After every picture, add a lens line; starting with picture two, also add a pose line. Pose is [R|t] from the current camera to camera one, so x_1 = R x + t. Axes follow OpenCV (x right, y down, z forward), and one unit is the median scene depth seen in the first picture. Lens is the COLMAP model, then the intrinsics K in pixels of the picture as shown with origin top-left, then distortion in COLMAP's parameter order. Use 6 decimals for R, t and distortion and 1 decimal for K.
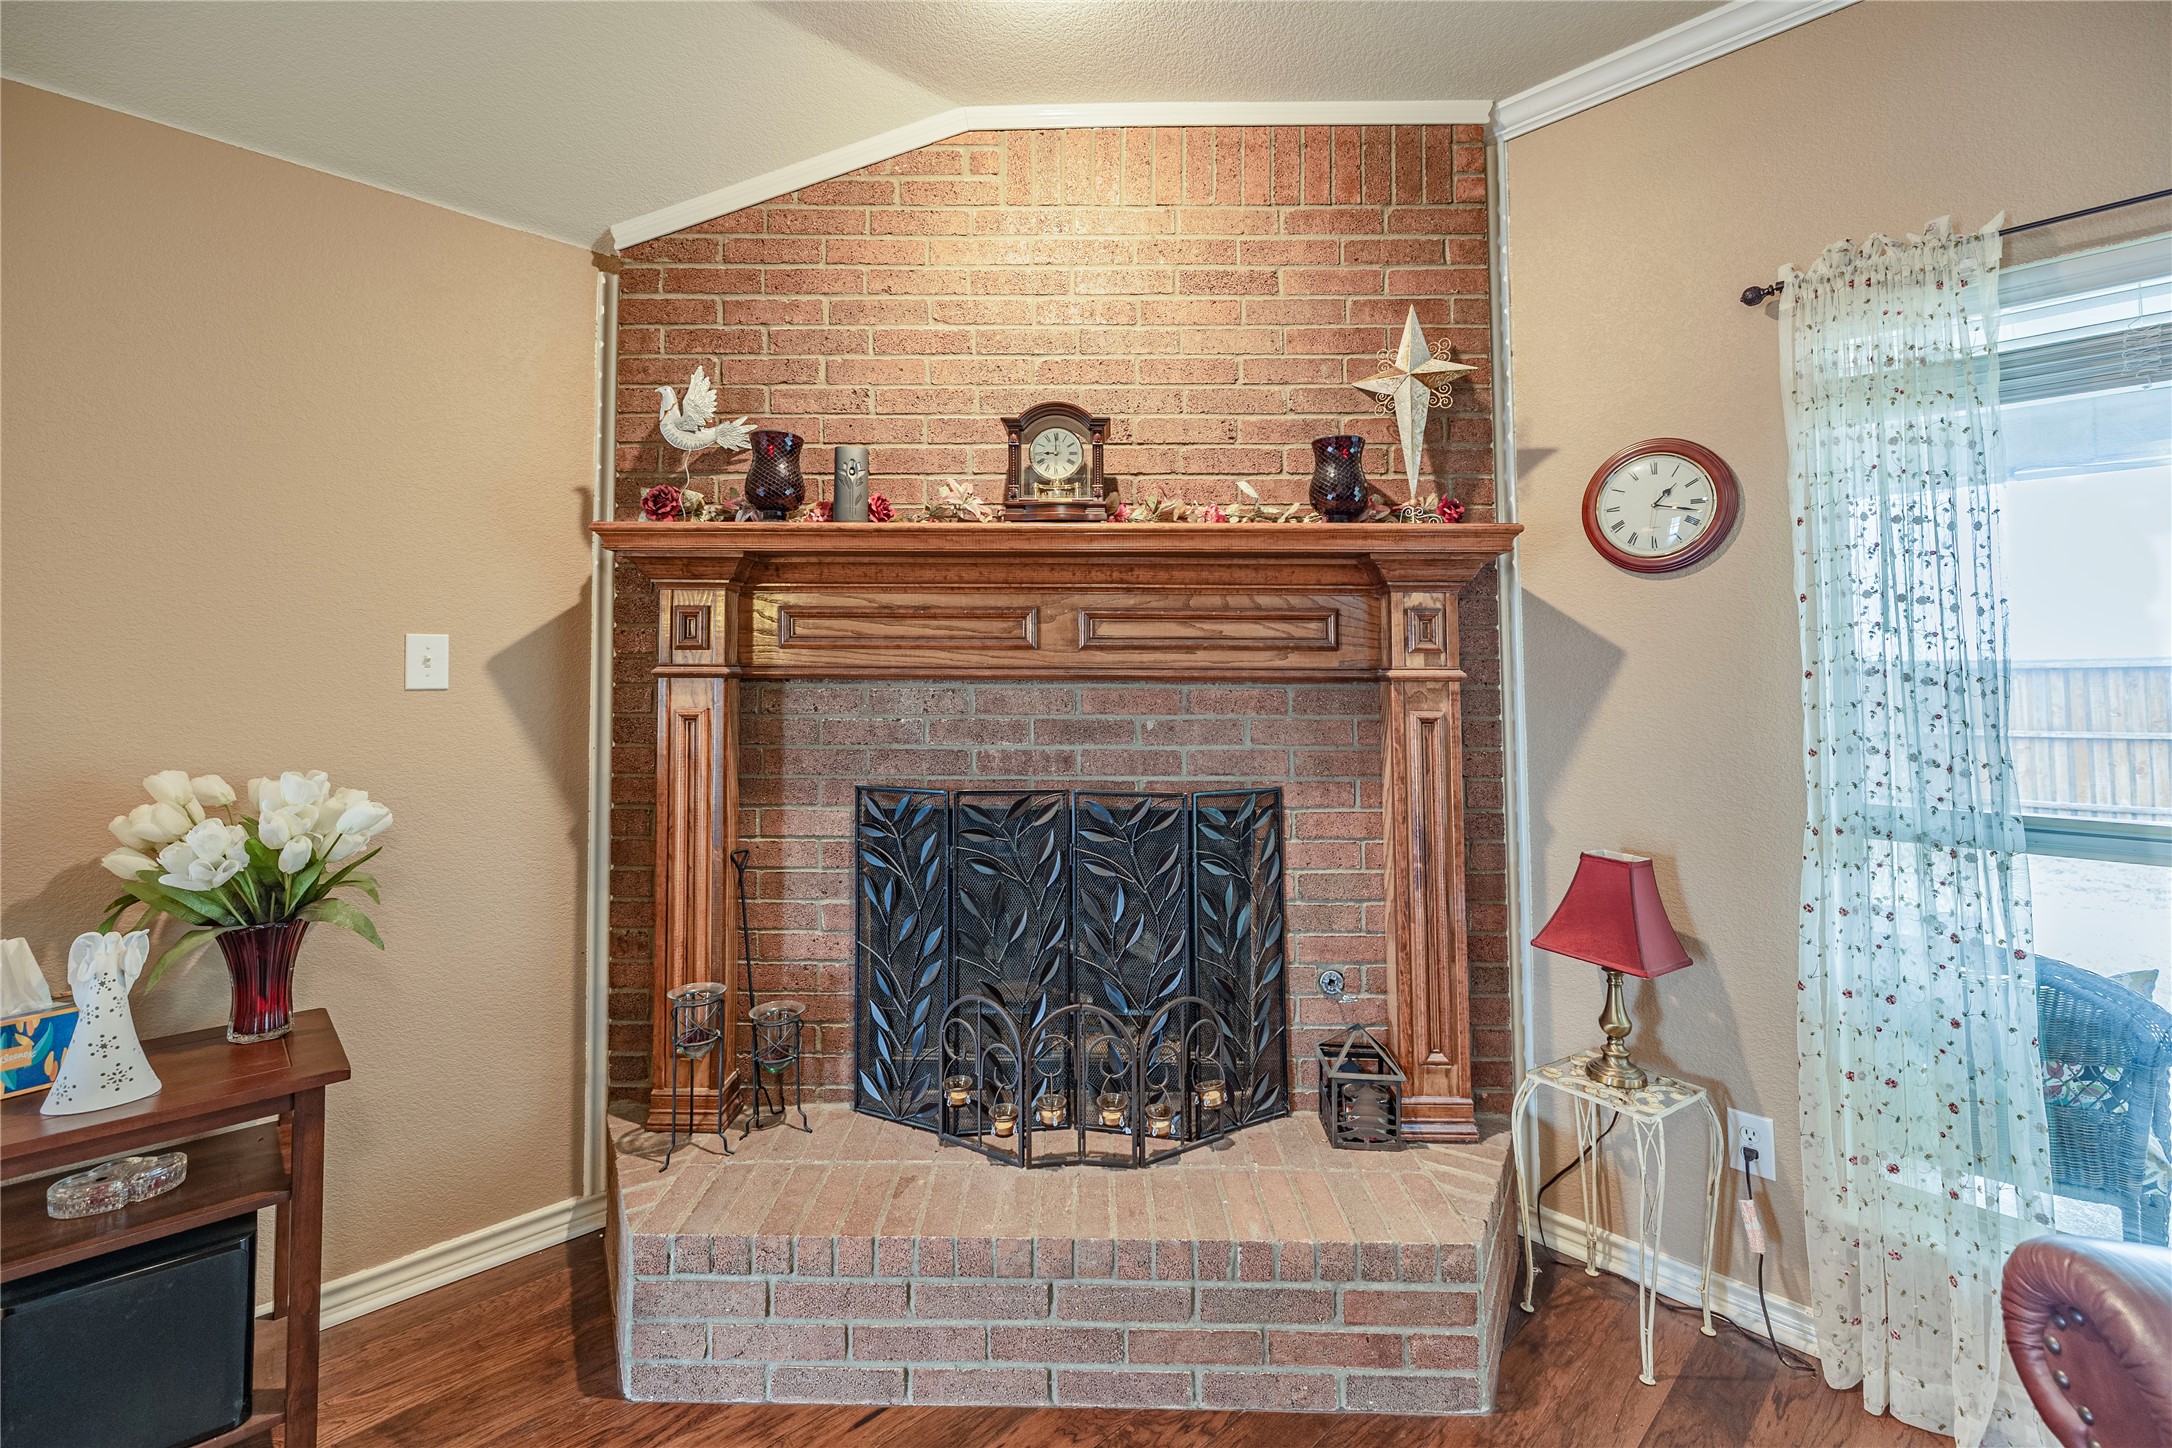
lens RADIAL K [[946.5, 0, 1092.3], [0, 946.5, 637.7], [0, 0, 1]] dist [-0.001209, 0.000376]
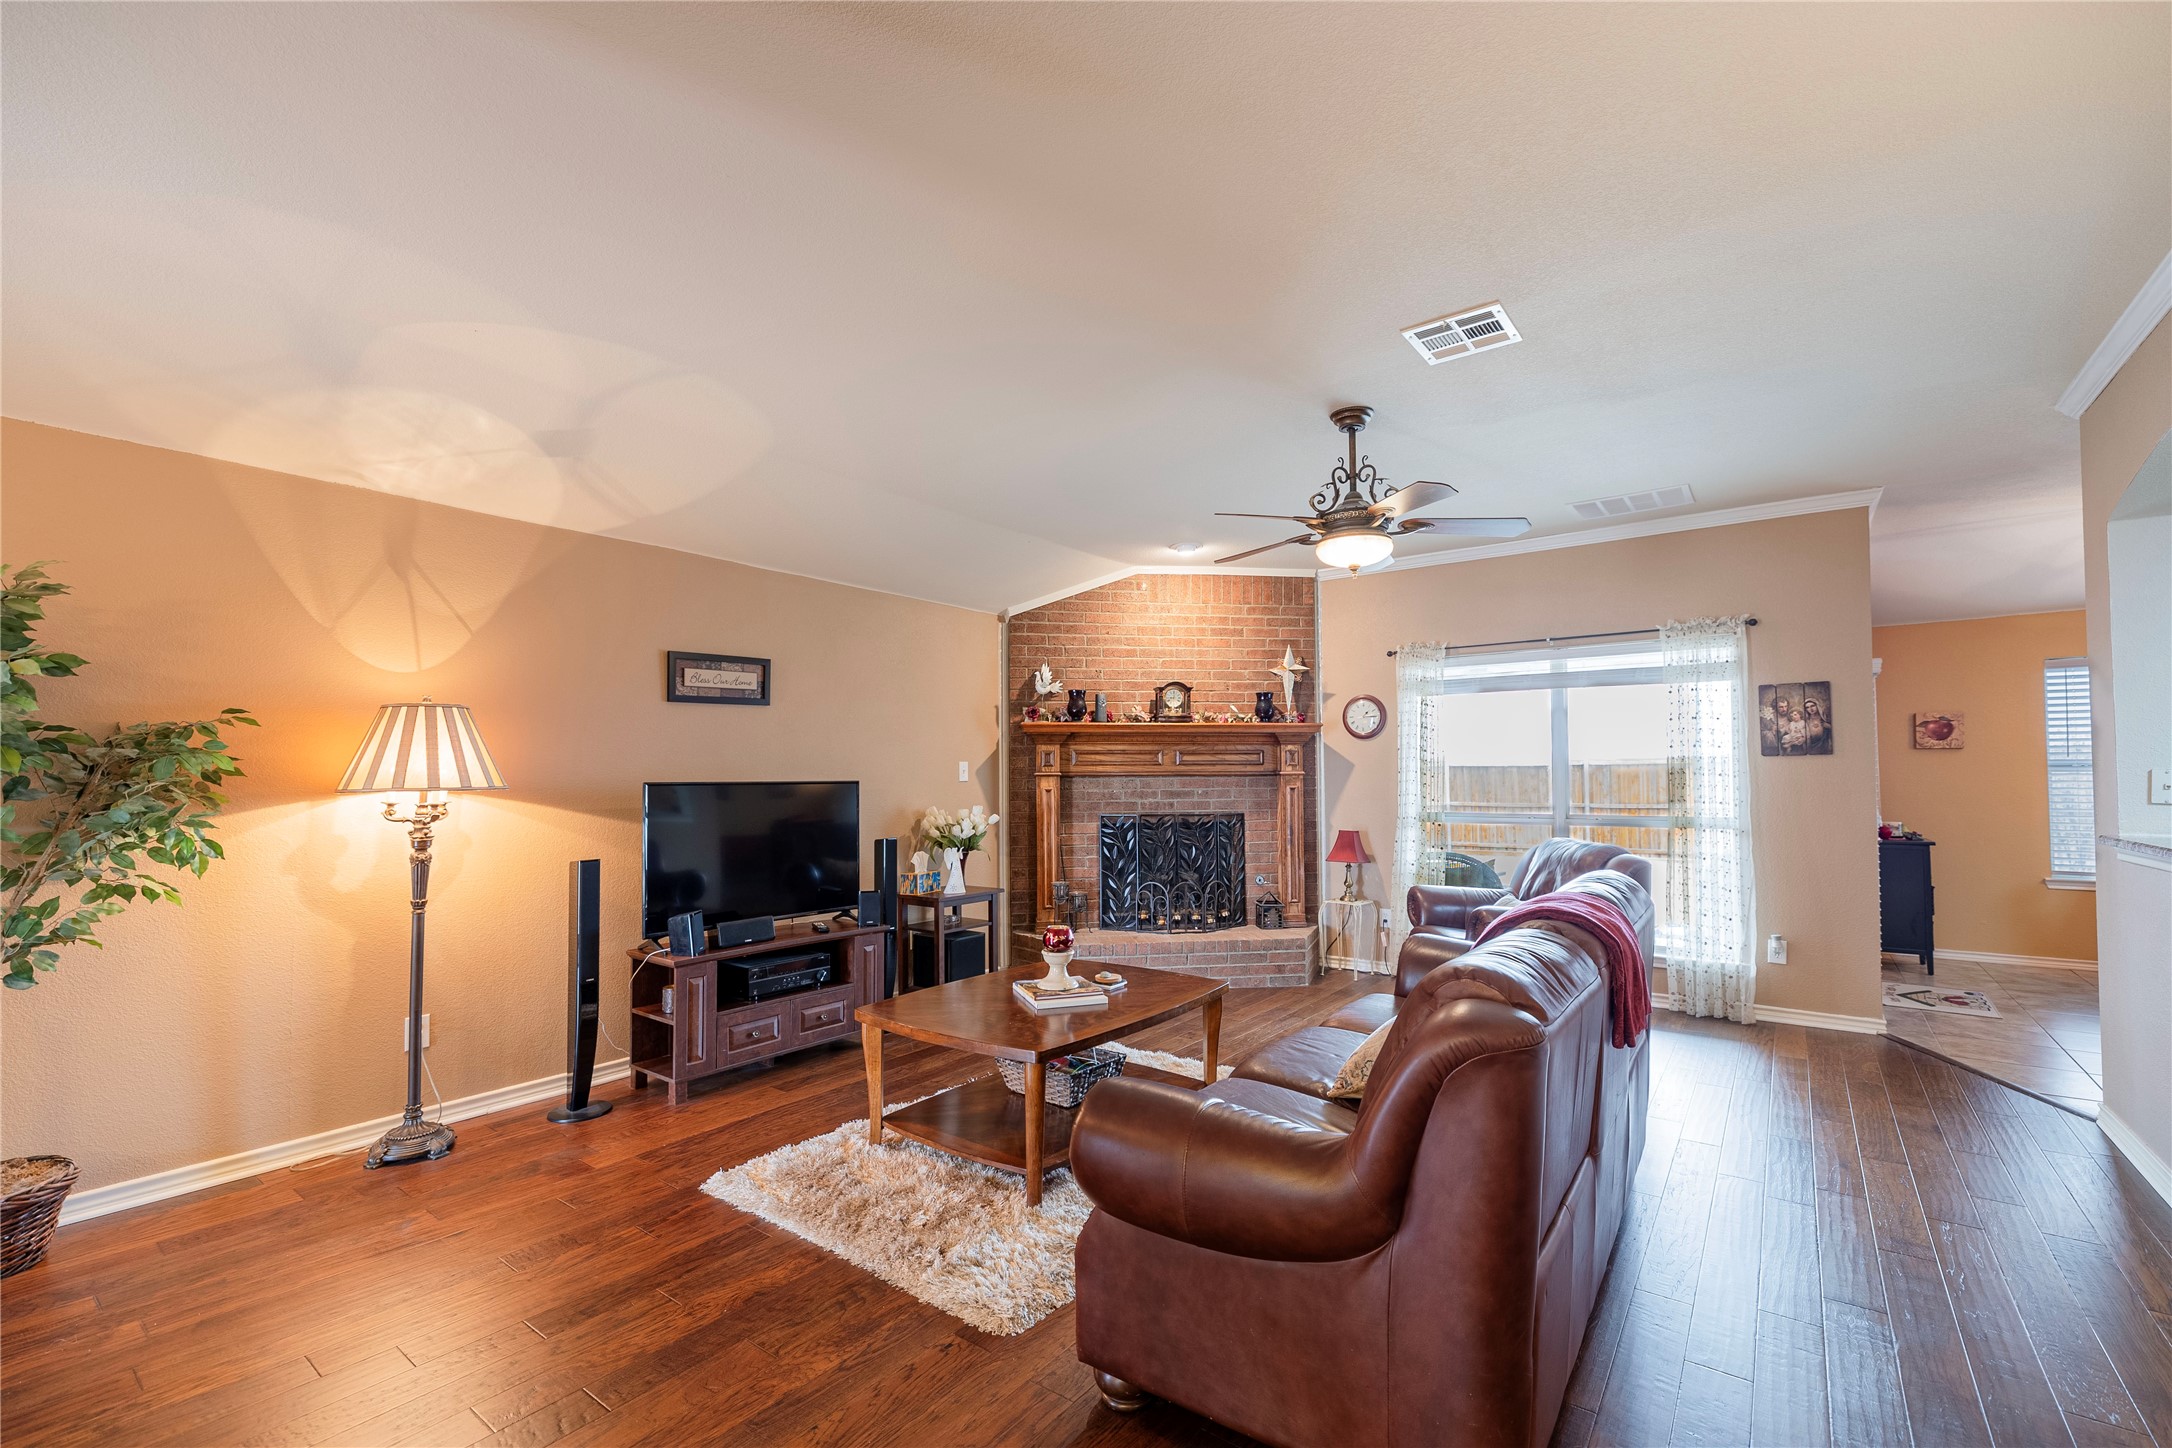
lens RADIAL K [[946.5, 0, 1103.8], [0, 946.5, 781.4], [0, 0, 1]] dist [-0.001209, 0.000376]
pose [[0.984310, -0.008608, 0.176238, -0.733047], [-0.000763, 0.998592, 0.053039, -0.089903], [-0.176446, -0.052341, 0.982918, -1.764143]]
